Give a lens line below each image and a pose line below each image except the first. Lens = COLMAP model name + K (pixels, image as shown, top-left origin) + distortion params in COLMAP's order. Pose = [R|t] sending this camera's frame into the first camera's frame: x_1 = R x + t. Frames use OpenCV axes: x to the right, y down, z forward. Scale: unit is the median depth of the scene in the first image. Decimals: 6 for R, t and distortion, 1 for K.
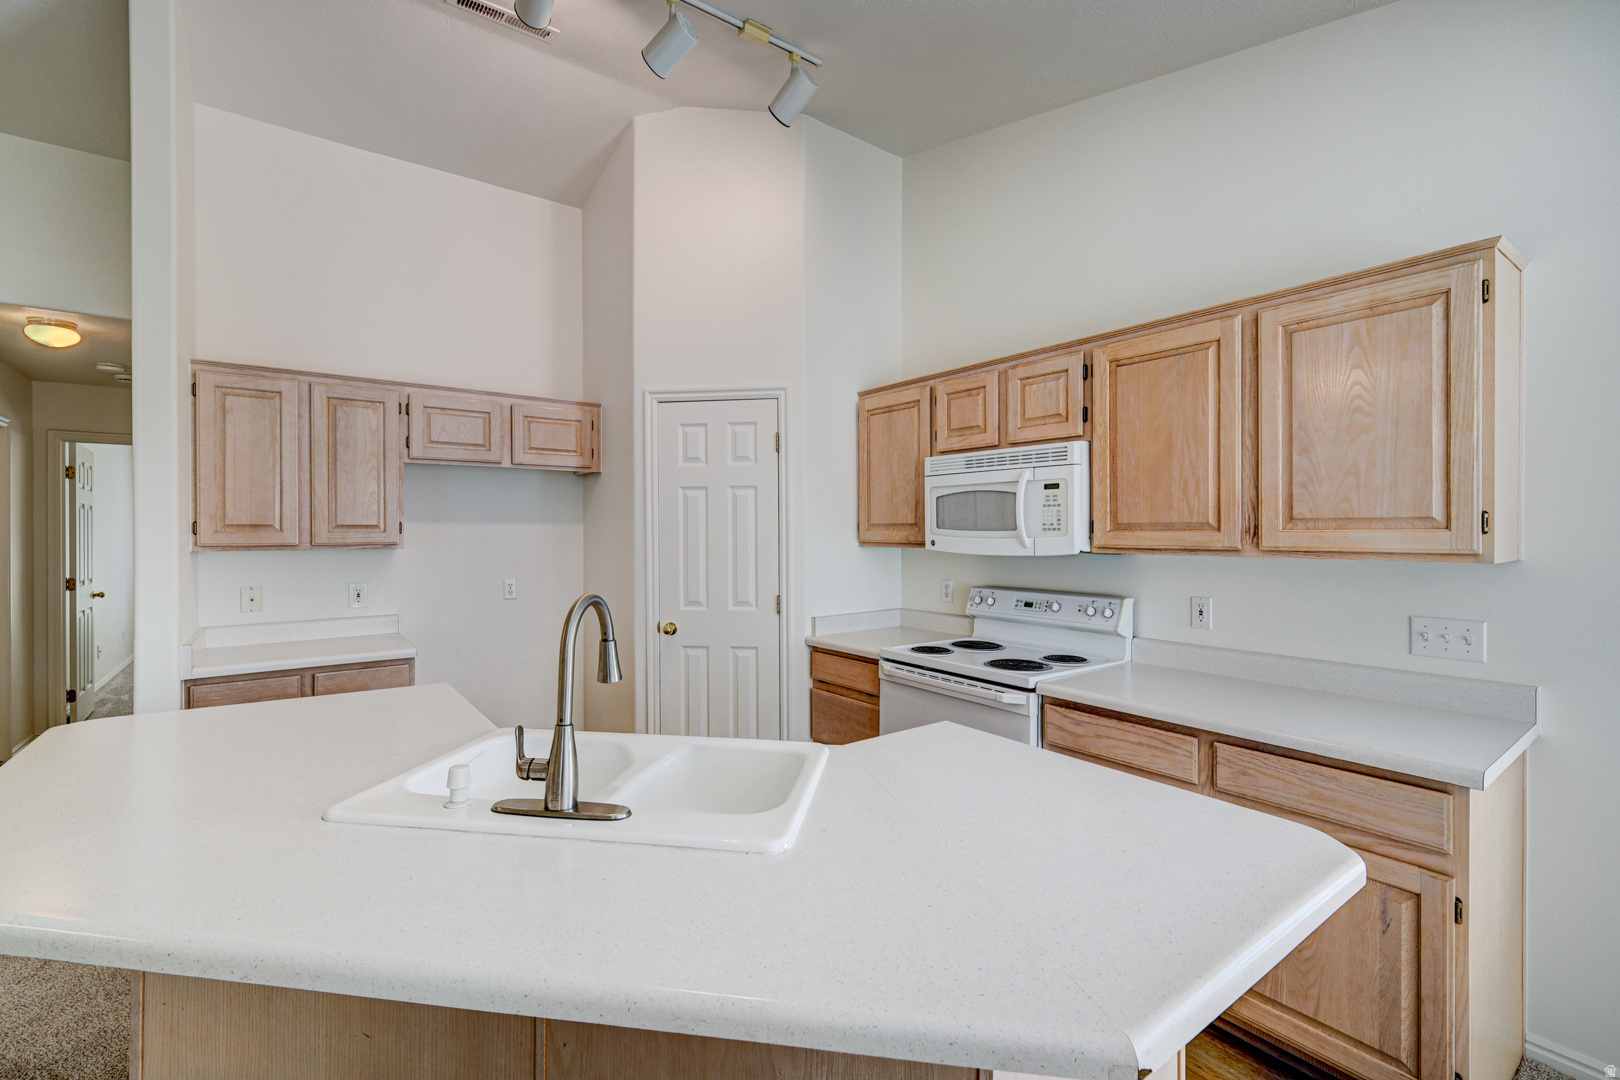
lens RADIAL K [[707.6, 0, 804.7], [0, 707.6, 534.6], [0, 0, 1]] dist [0.004351, 0.000651]
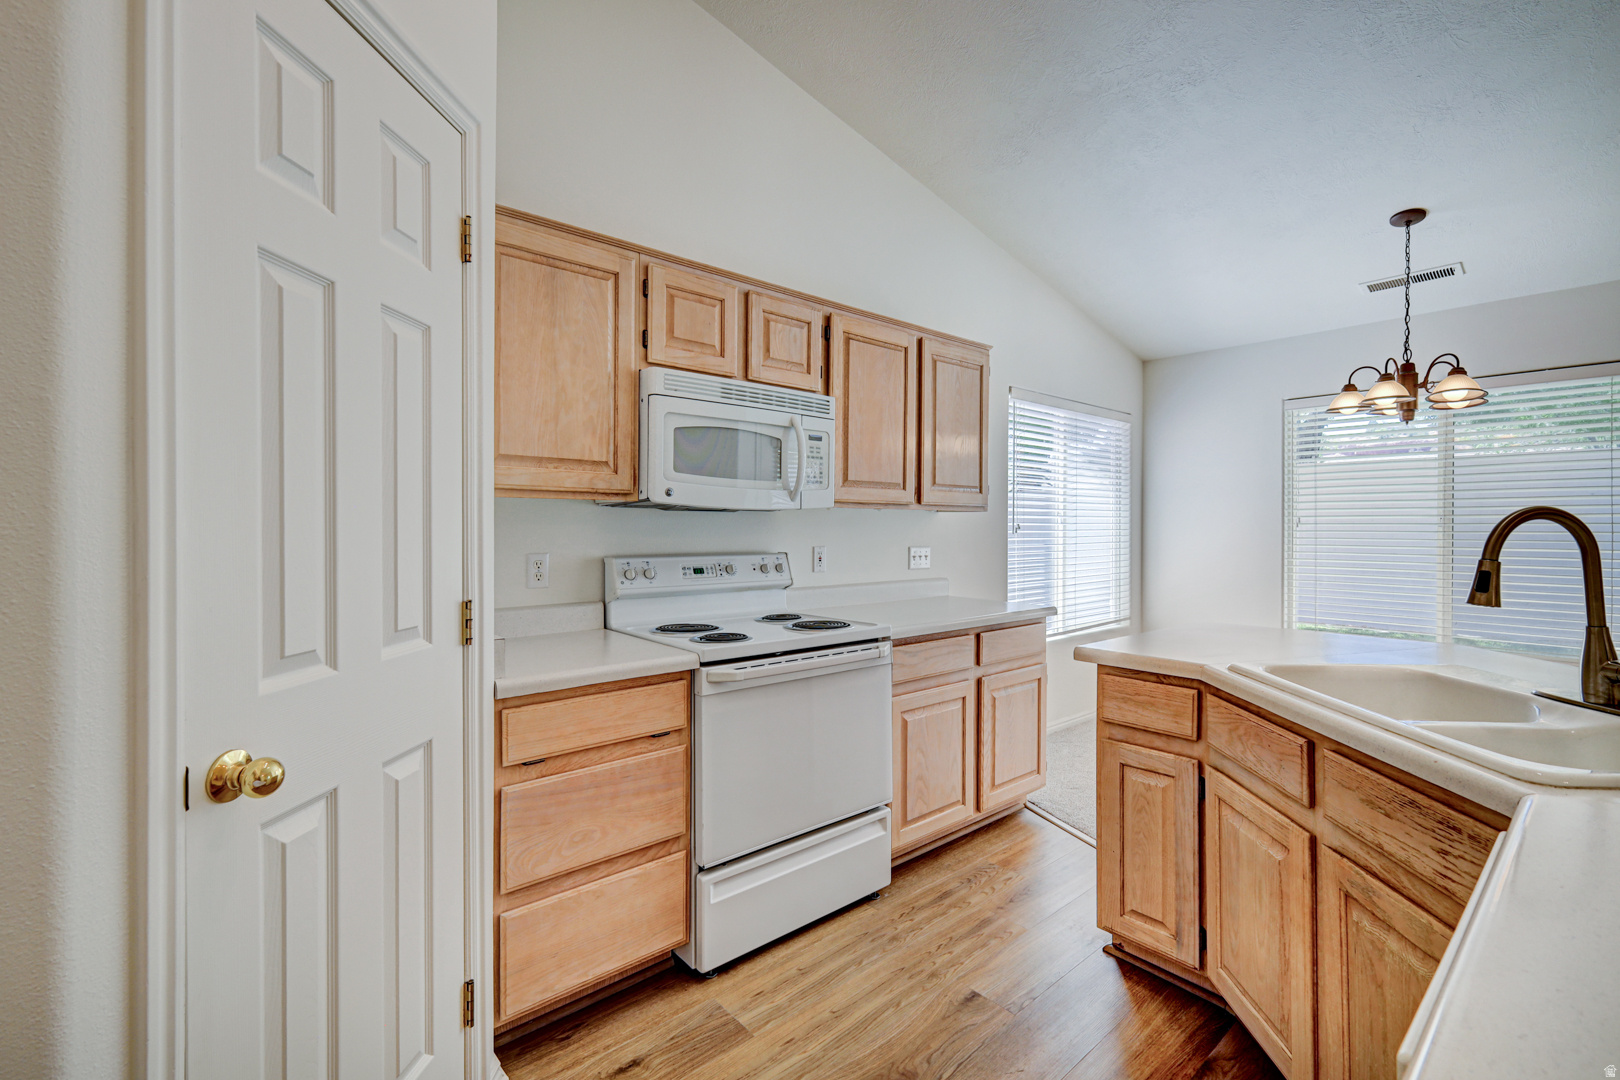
lens RADIAL K [[707.6, 0, 803.4], [0, 707.6, 528.4], [0, 0, 1]] dist [0.004351, 0.000651]
pose [[-0.069075, 0.002597, 0.997608, -0.589071], [0.004225, 0.999988, -0.002311, 0.055724], [-0.997603, 0.004055, -0.069085, 1.026475]]
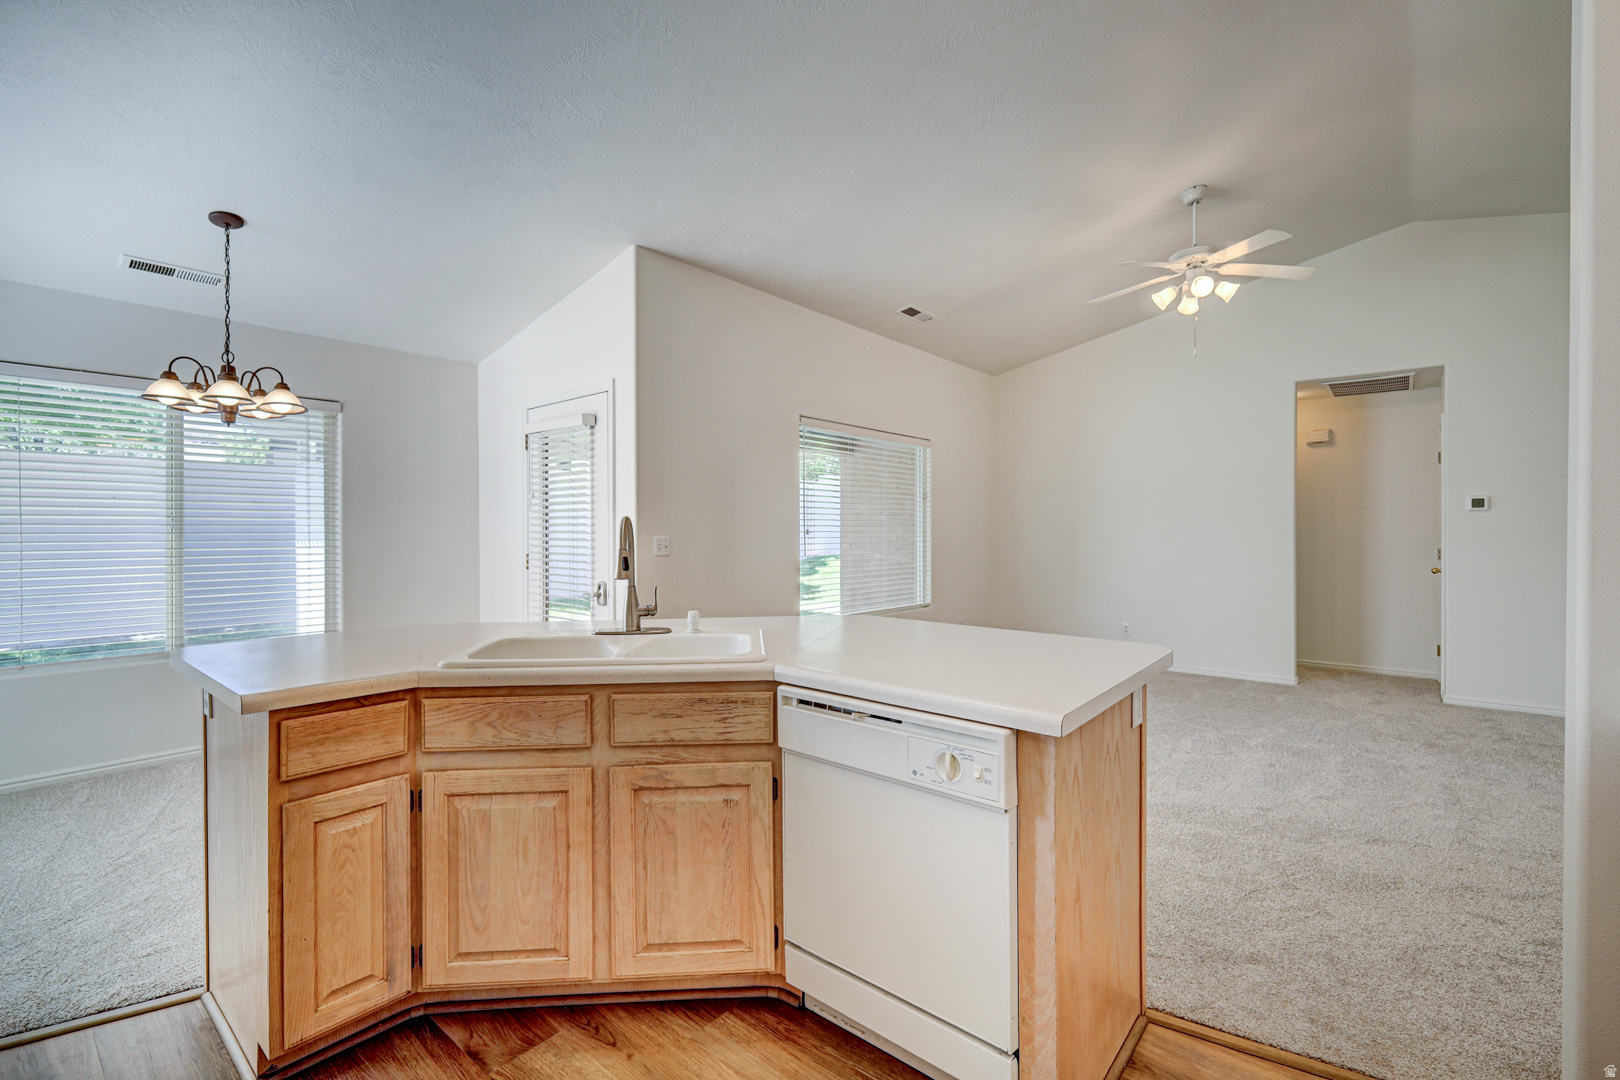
lens RADIAL K [[707.6, 0, 810.5], [0, 707.6, 527.7], [0, 0, 1]] dist [0.004351, 0.000651]
pose [[-0.973907, 0.003243, -0.226923, -0.157589], [0.002570, 0.999991, 0.003258, 0.051643], [0.226931, 0.002590, -0.973907, 1.313533]]
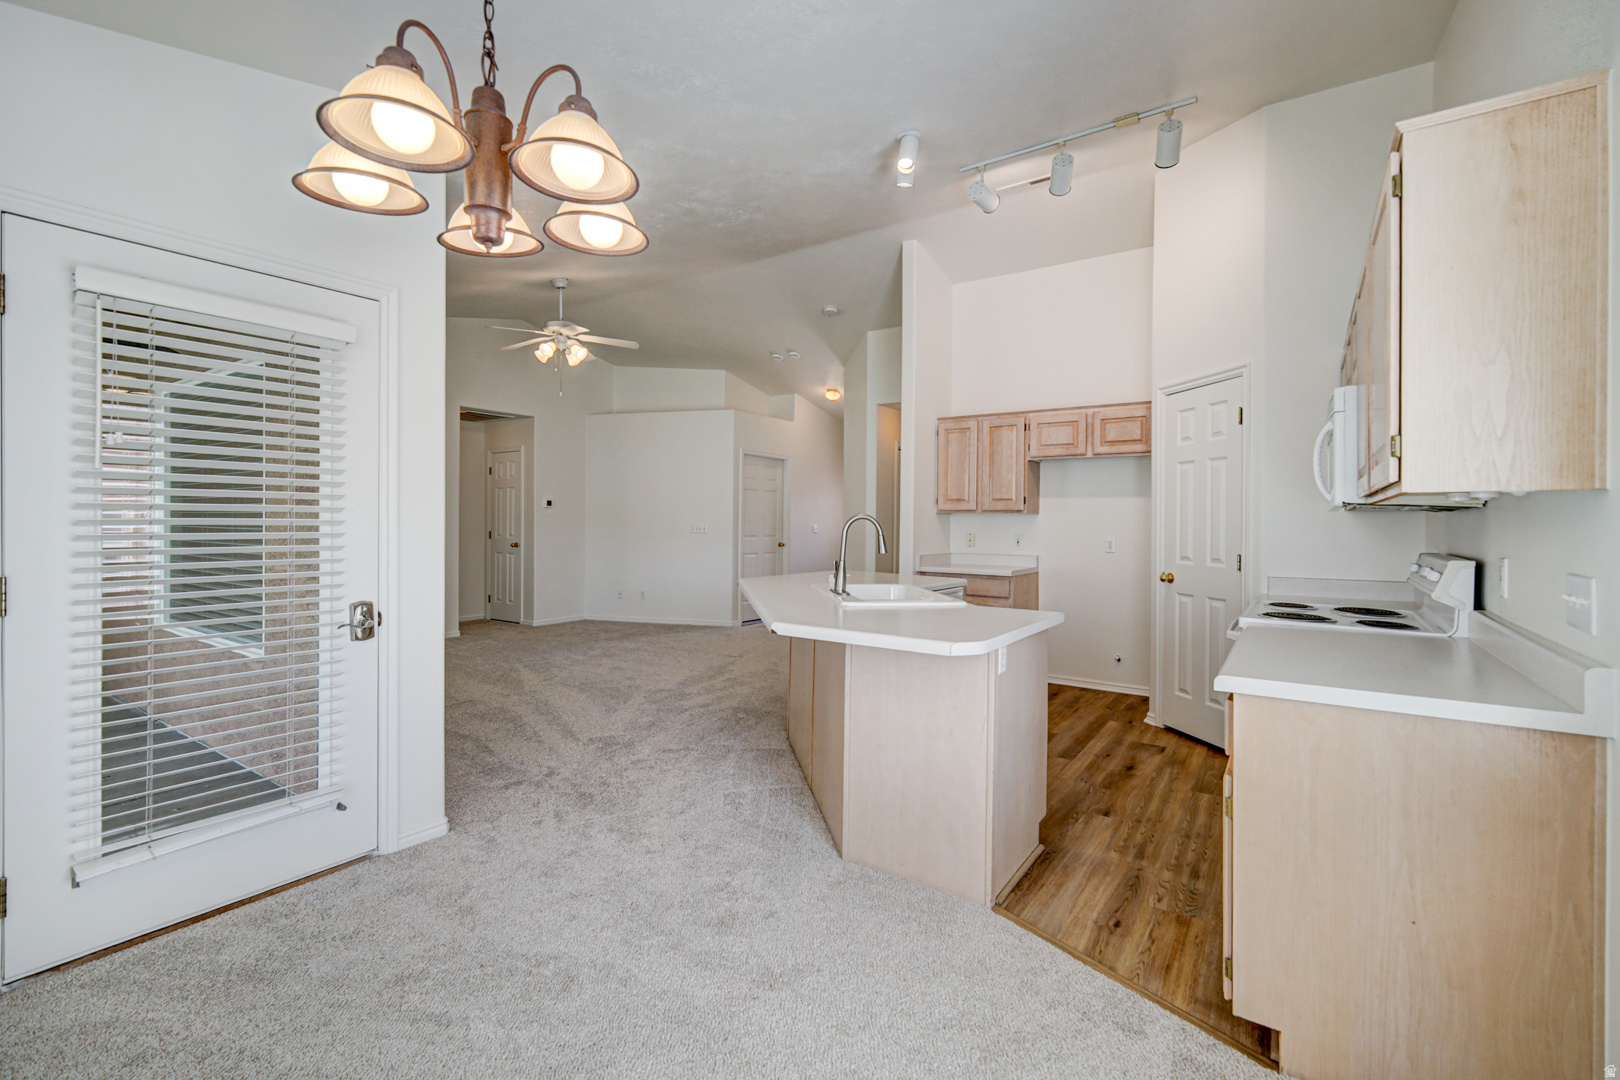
lens RADIAL K [[707.6, 0, 799.2], [0, 707.6, 524.9], [0, 0, 1]] dist [0.004351, 0.000651]
pose [[0.308481, 0.011172, -0.951165, 0.995872], [-0.015734, 0.999854, 0.006641, 0.054129], [0.951100, 0.012917, 0.308612, 0.006547]]
